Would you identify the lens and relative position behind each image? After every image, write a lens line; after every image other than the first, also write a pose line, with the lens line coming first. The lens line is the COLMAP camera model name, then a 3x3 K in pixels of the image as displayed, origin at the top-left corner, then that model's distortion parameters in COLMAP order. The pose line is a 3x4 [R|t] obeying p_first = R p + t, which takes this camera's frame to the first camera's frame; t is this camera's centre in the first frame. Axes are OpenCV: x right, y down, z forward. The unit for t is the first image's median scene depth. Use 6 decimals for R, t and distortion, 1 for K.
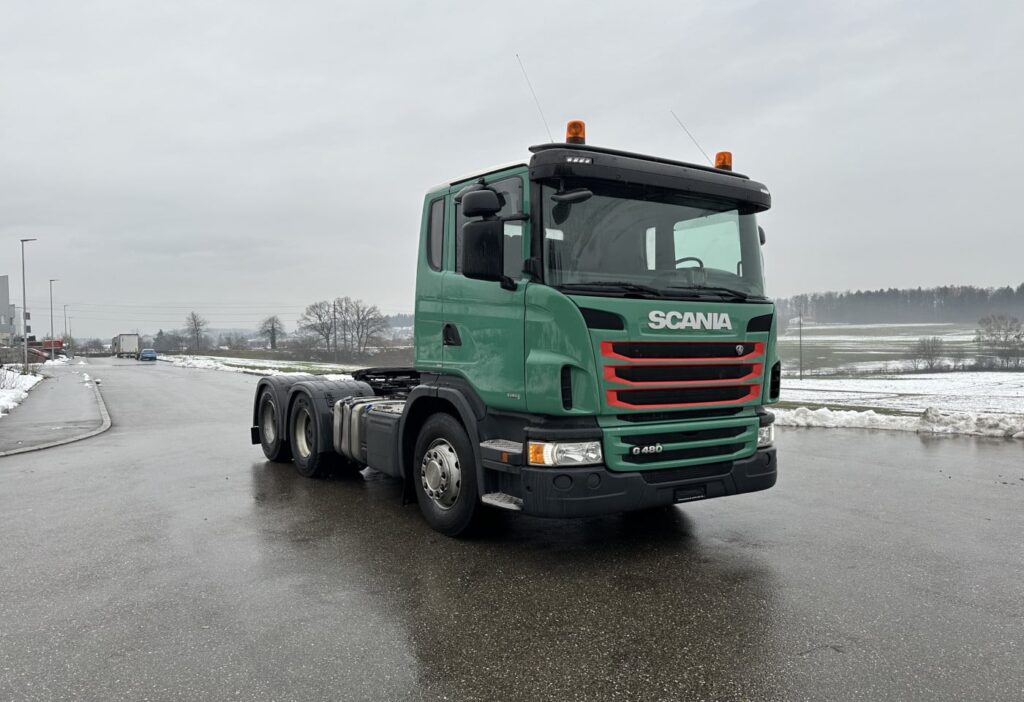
lens RADIAL K [[747.4, 0, 514.6], [0, 747.4, 352.4], [0, 0, 1]] dist [0.003023, -0.023266]
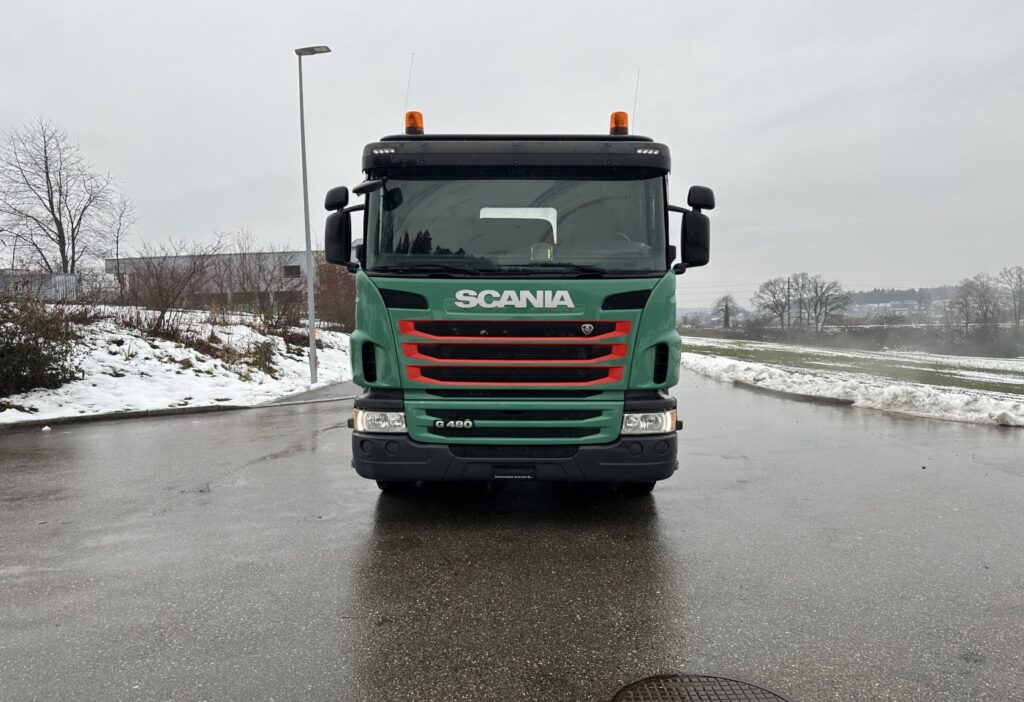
lens RADIAL K [[747.4, 0, 516.3], [0, 747.4, 352.0], [0, 0, 1]] dist [0.003023, -0.023266]
pose [[0.854694, 0.029431, -0.518297, 0.734012], [-0.008629, 0.999059, 0.042500, -0.014179], [0.519060, -0.031852, 0.854144, 0.150062]]
